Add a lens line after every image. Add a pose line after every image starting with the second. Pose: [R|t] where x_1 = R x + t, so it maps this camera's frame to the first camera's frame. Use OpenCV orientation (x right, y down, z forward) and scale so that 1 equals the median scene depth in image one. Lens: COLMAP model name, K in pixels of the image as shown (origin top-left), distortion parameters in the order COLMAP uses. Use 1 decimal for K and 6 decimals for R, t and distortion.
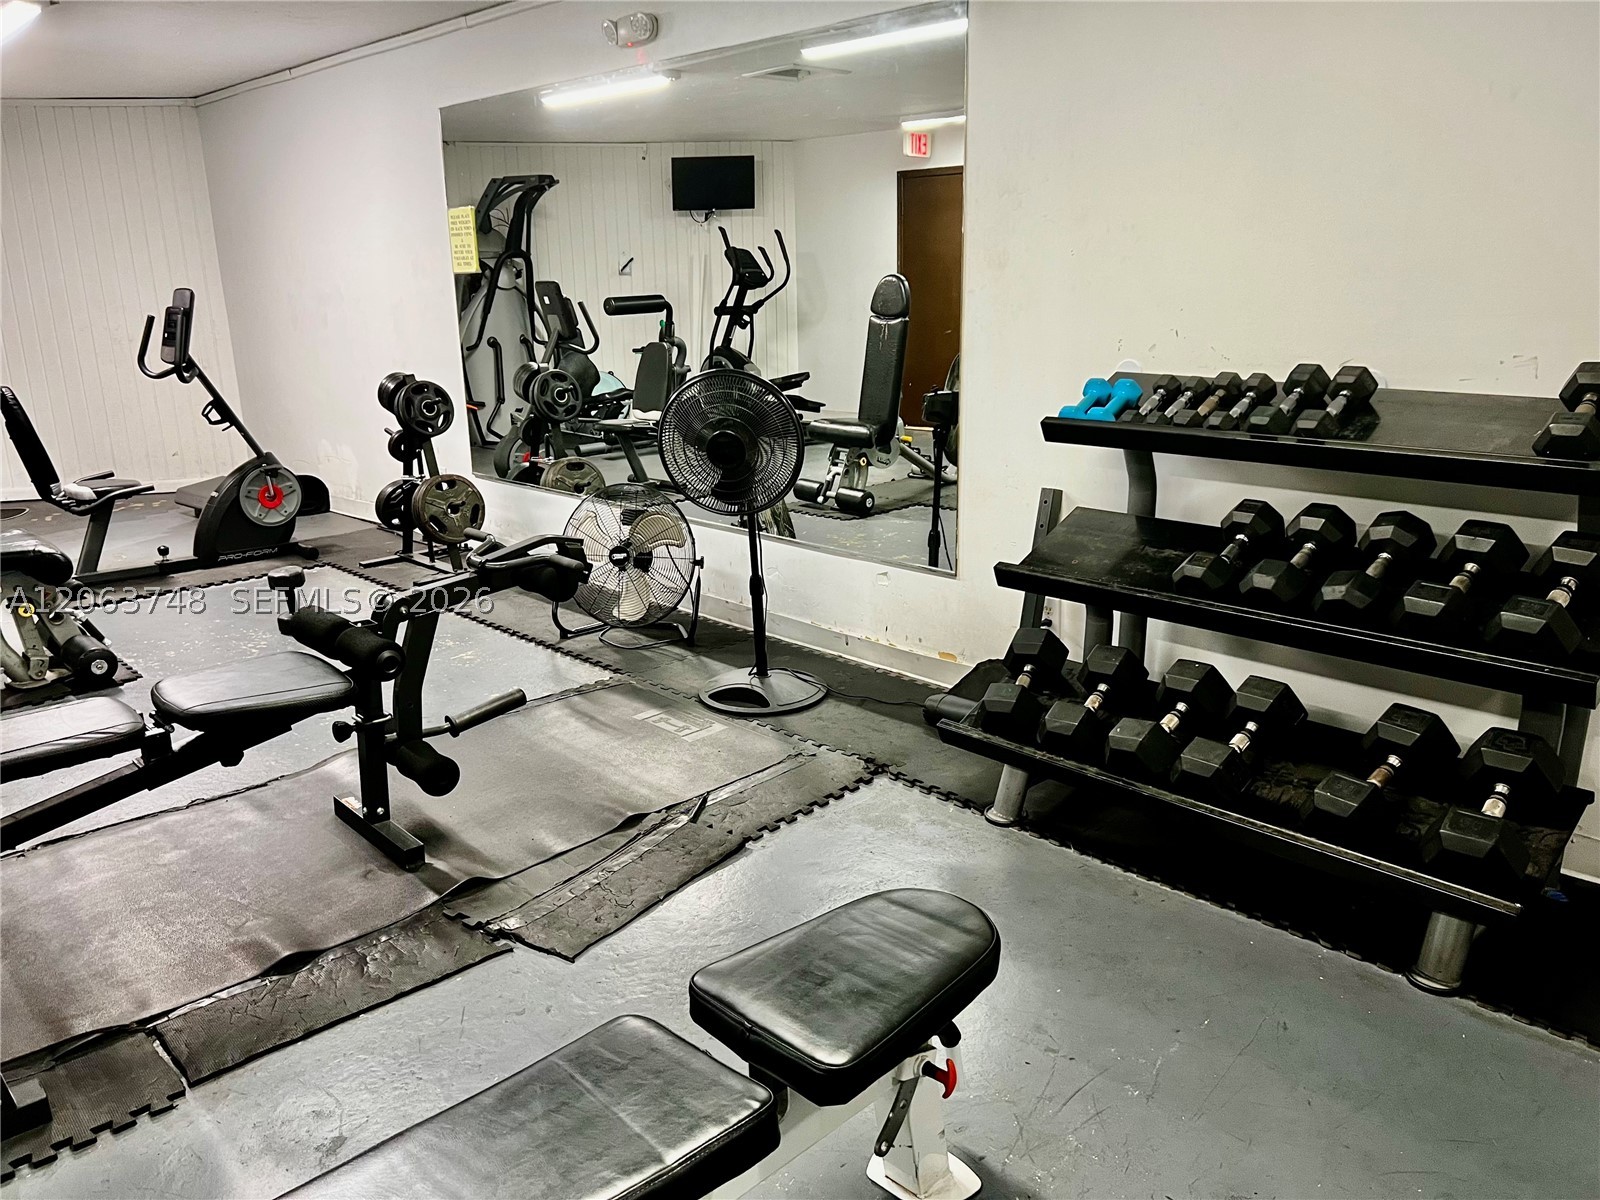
lens RADIAL K [[1214.7, 0, 798.2], [0, 1214.7, 603.4], [0, 0, 1]] dist [0.029815, -0.000237]
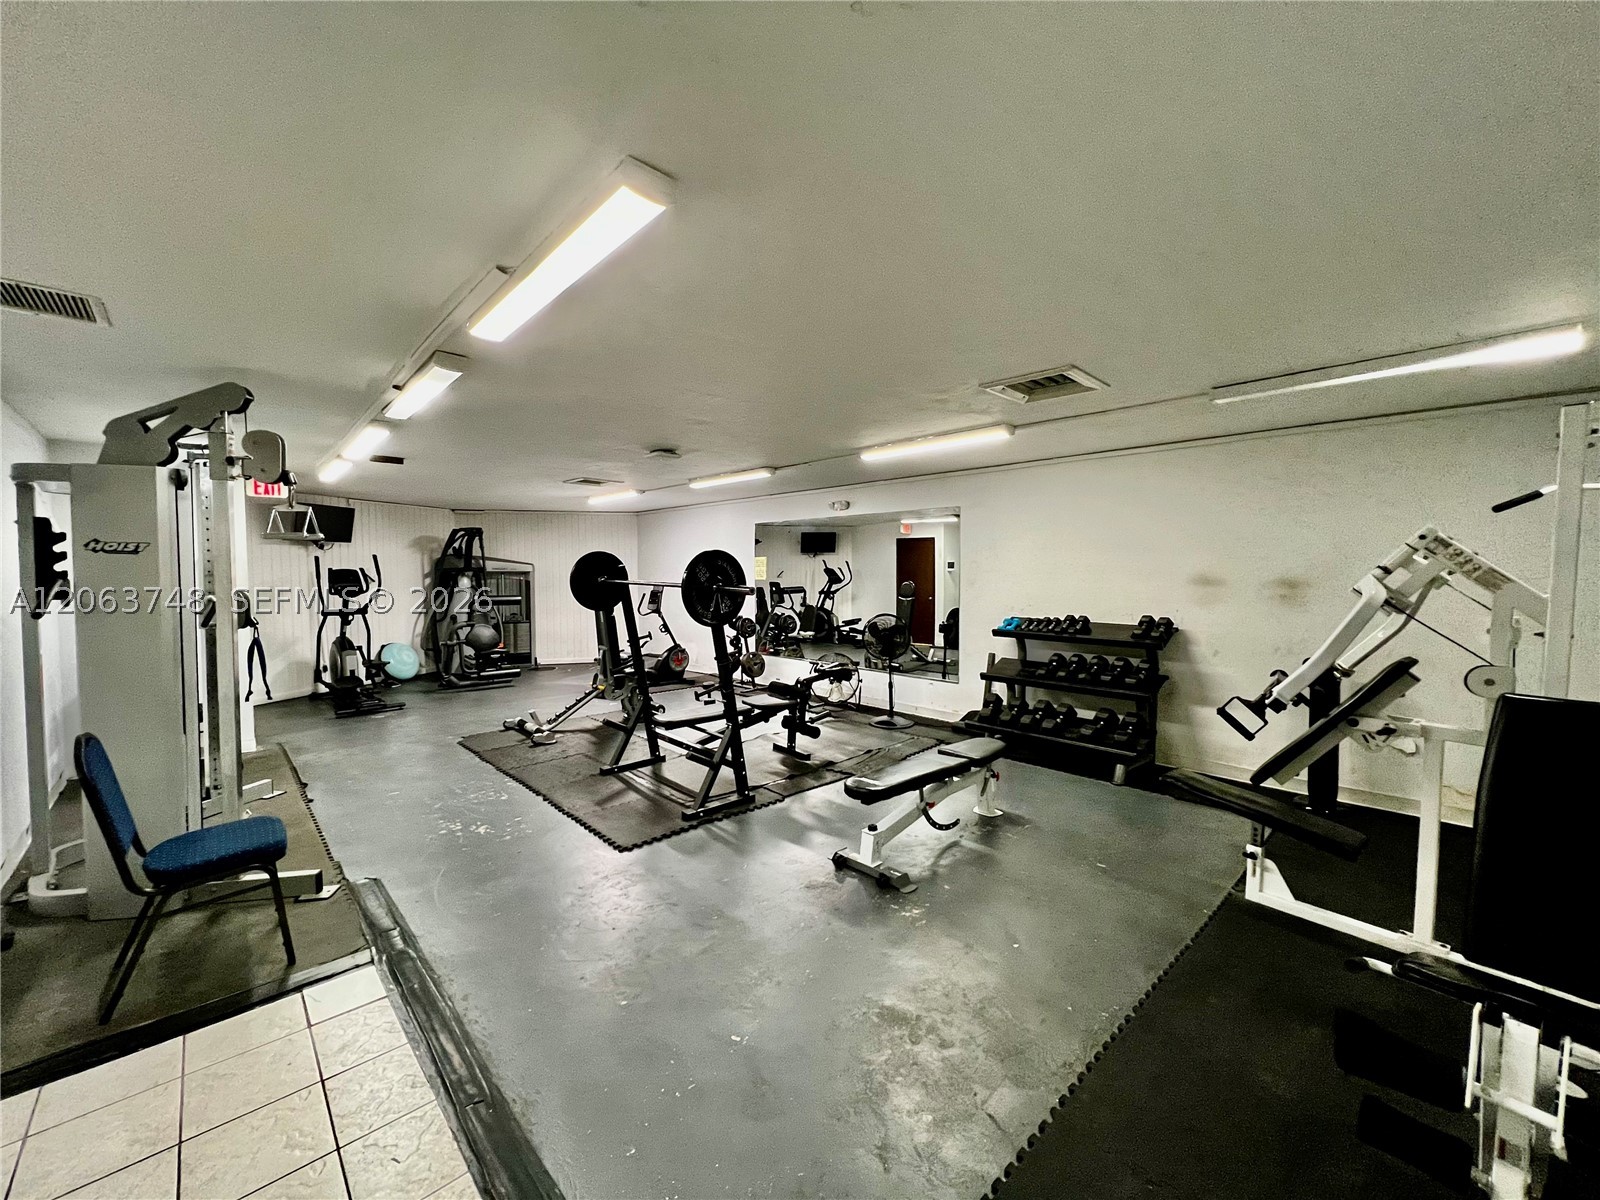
lens RADIAL K [[637.5, 0, 798.7], [0, 637.5, 601.4], [0, 0, 1]] dist [-0.001438, -0.000030]
pose [[0.999779, 0.017310, -0.011934, -0.309306], [-0.019491, 0.975894, -0.217373, 0.163037], [0.007883, 0.217558, 0.976016, -0.727103]]
